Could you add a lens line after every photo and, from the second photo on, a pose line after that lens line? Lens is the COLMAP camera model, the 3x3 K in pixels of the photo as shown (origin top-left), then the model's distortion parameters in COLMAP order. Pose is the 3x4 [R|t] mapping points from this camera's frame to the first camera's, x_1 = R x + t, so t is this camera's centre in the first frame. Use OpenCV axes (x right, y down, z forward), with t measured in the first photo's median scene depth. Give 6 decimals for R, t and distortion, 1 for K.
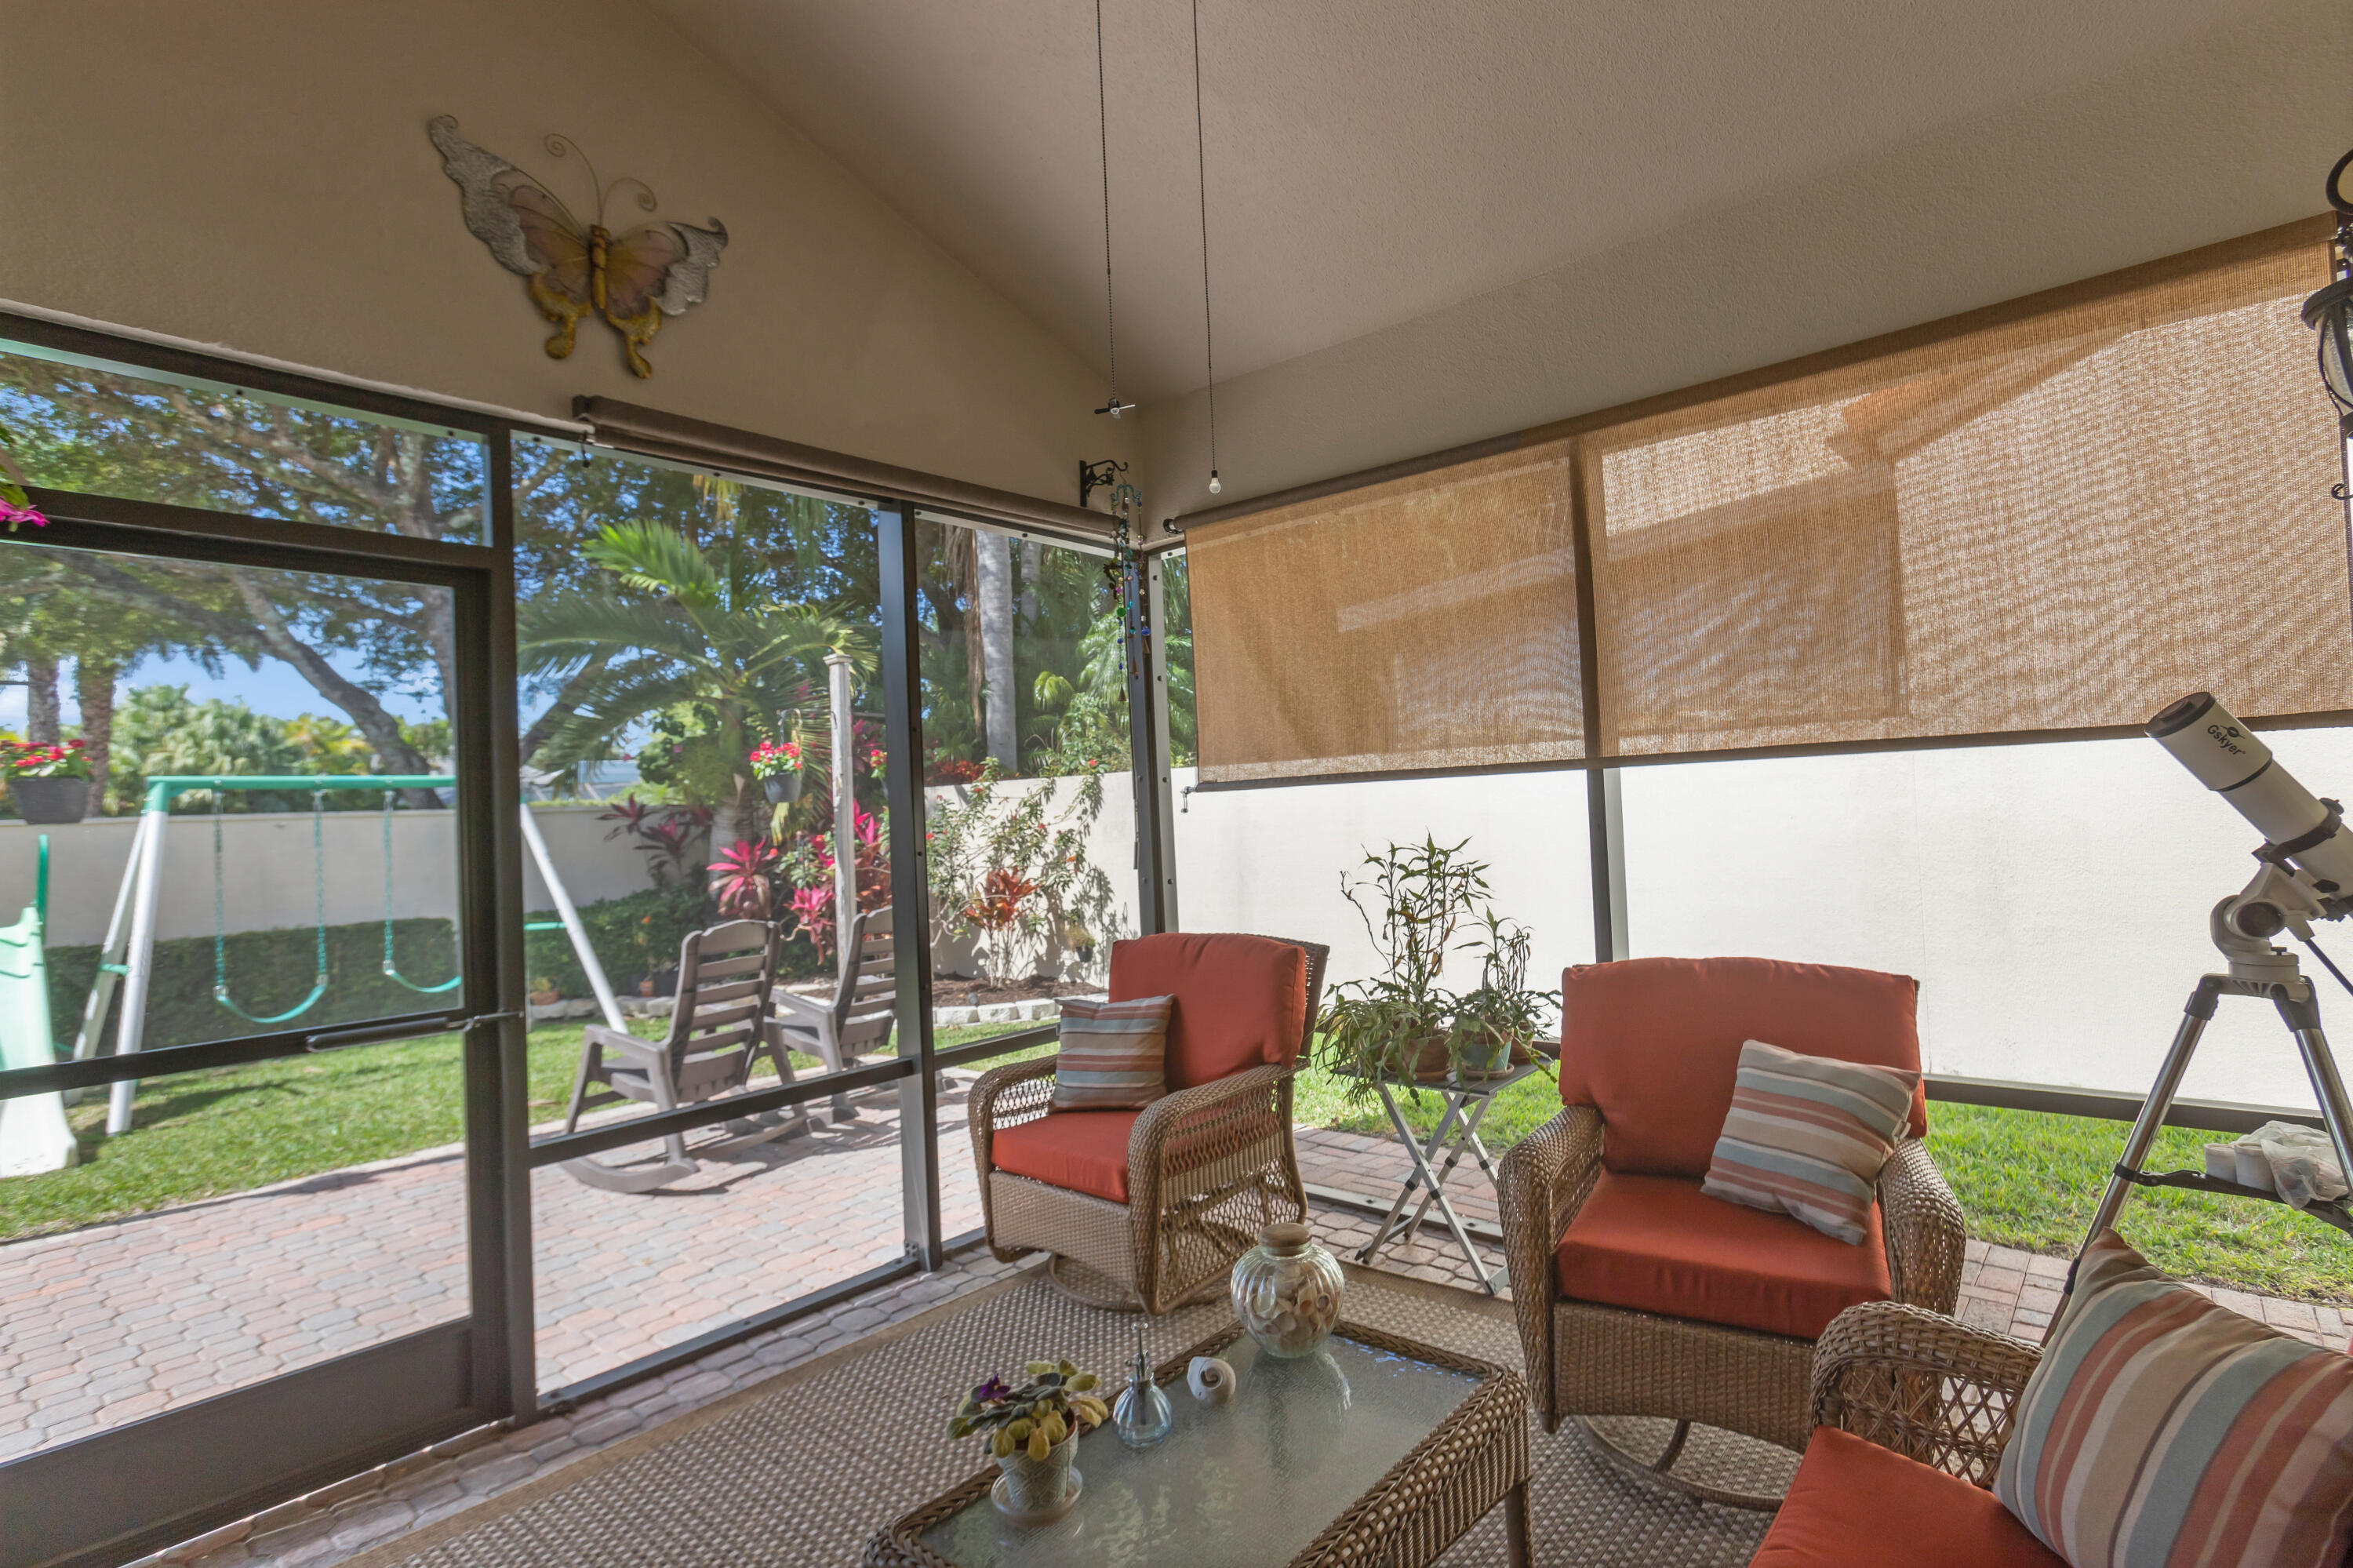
lens RADIAL K [[1147.0, 0, 1181.1], [0, 1147.0, 787.1], [0, 0, 1]] dist [-0.009650, 0.001851]
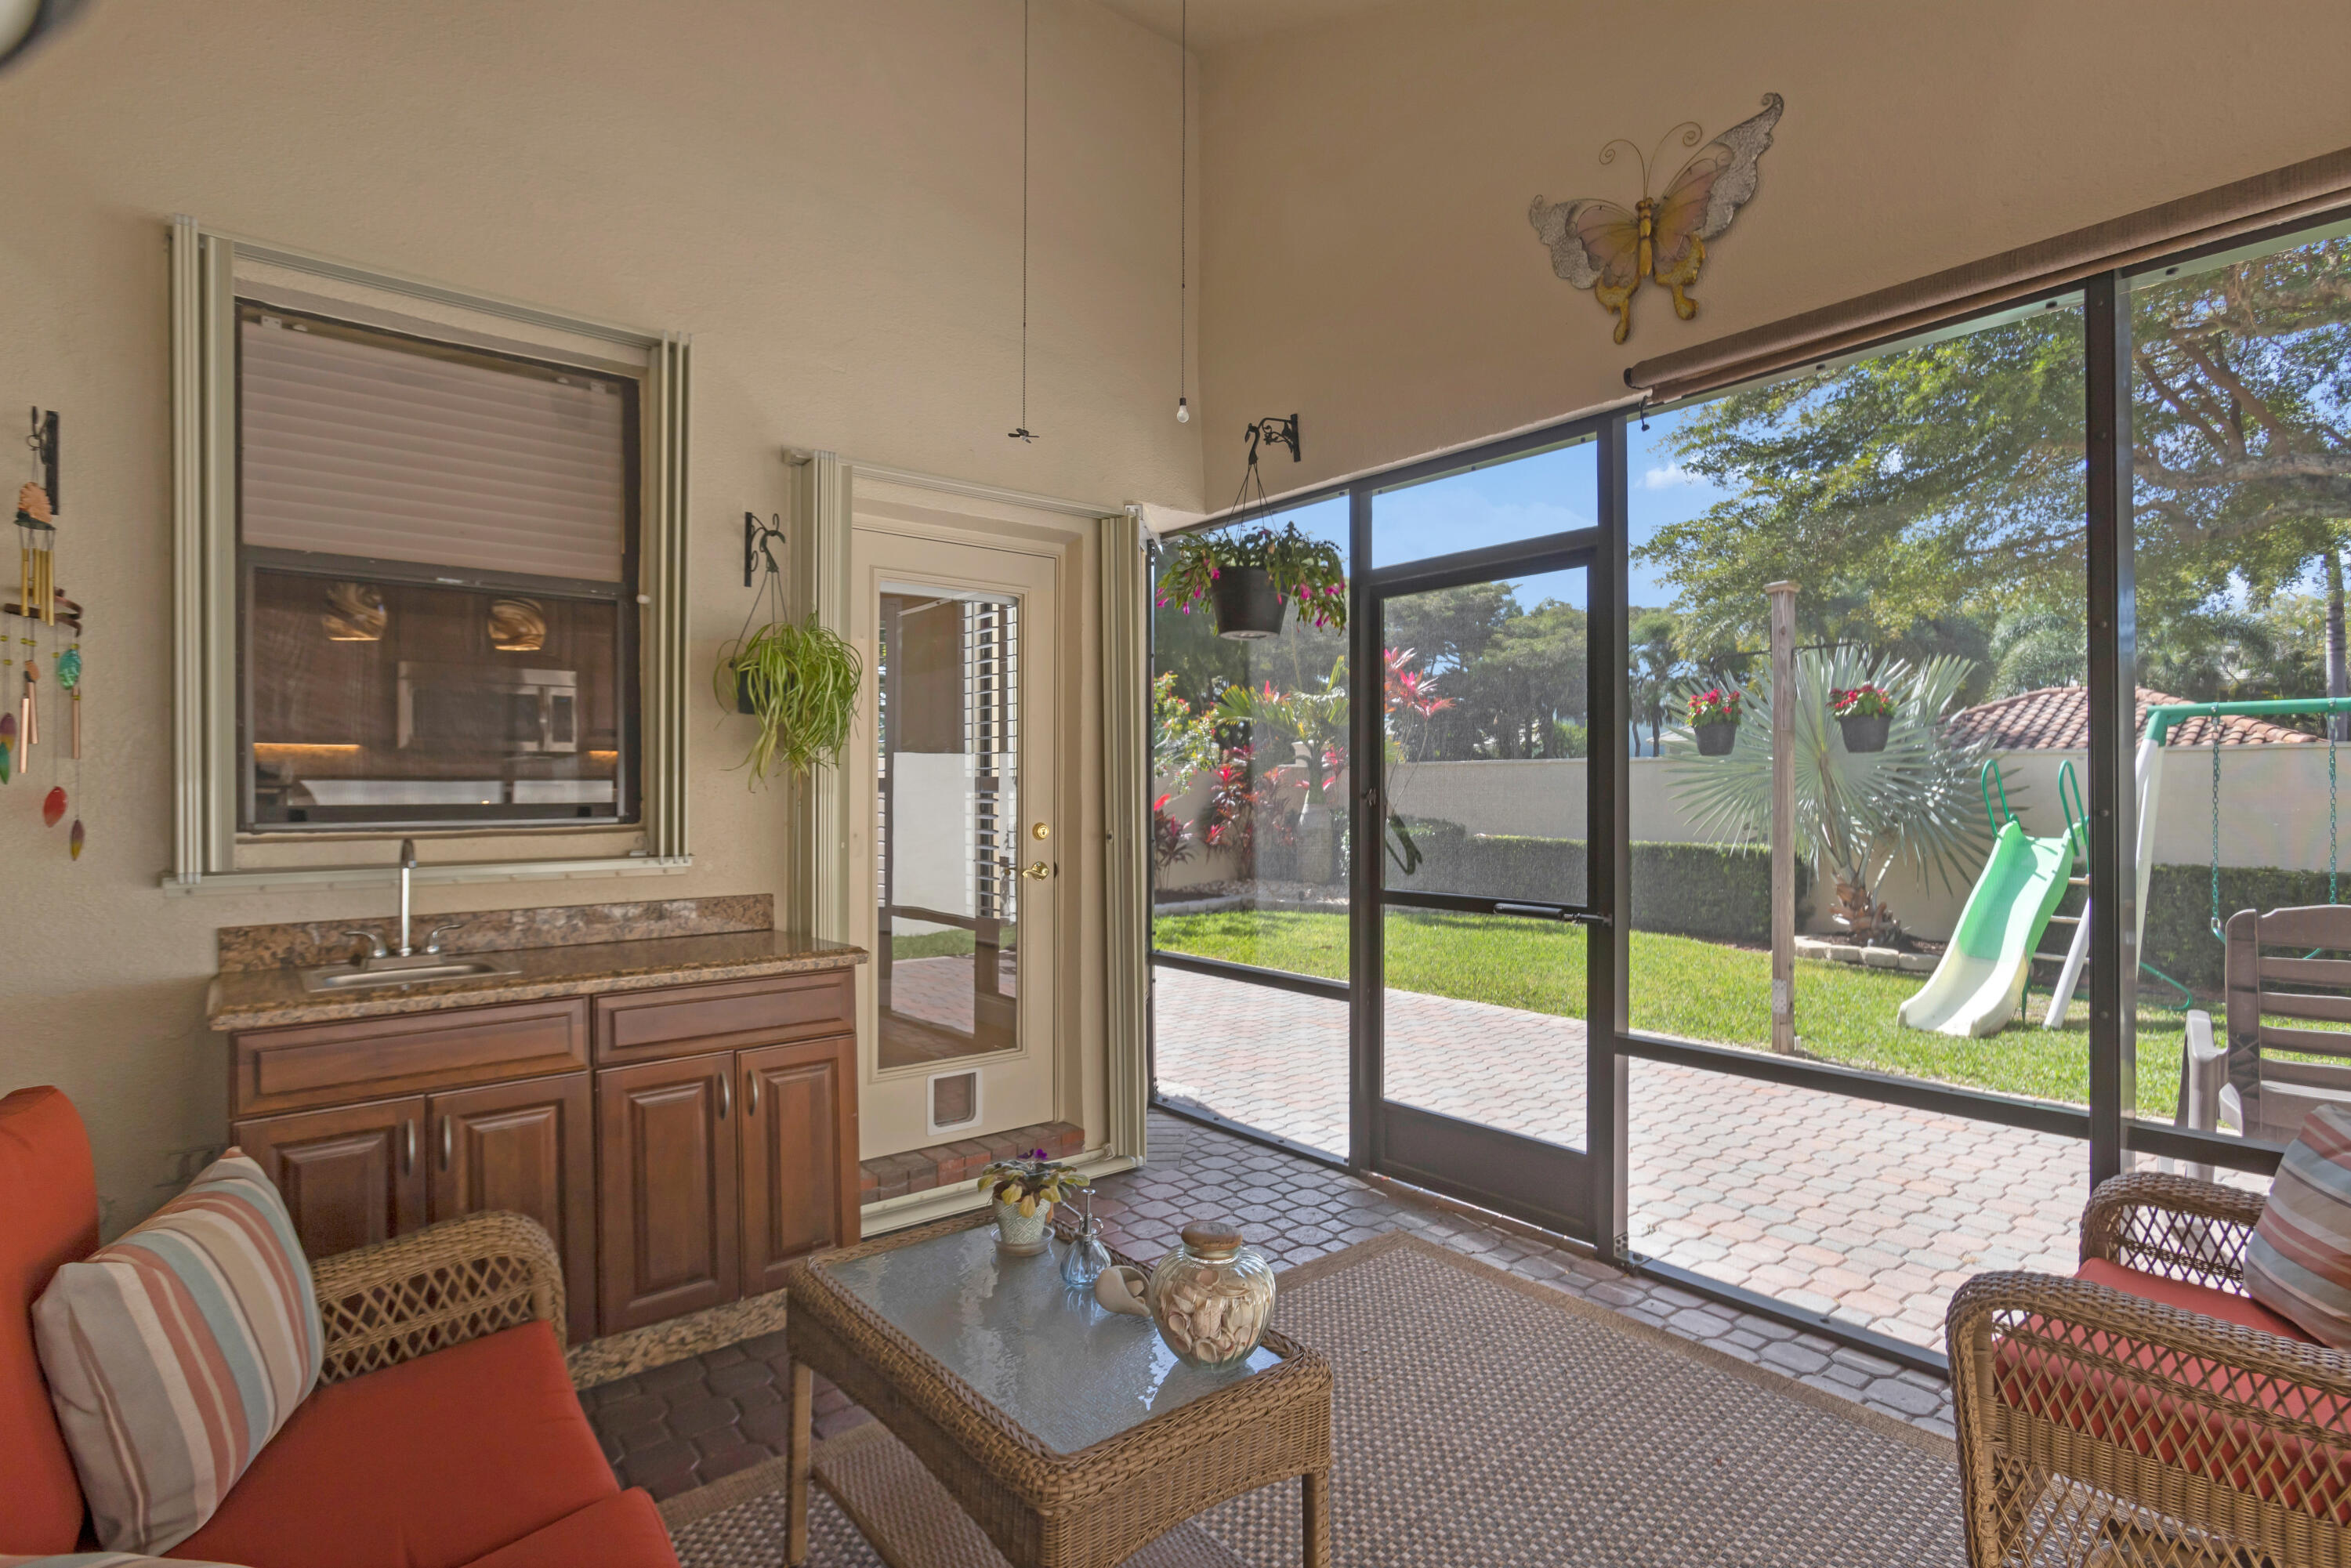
lens RADIAL K [[1146.0, 0, 1178.0], [0, 1146.0, 792.9], [0, 0, 1]] dist [-0.009650, 0.001851]
pose [[-0.167020, 0.045473, -0.984904, 0.638534], [0.028618, 0.998739, 0.041259, 0.004232], [0.985538, -0.021295, -0.168110, 0.744840]]
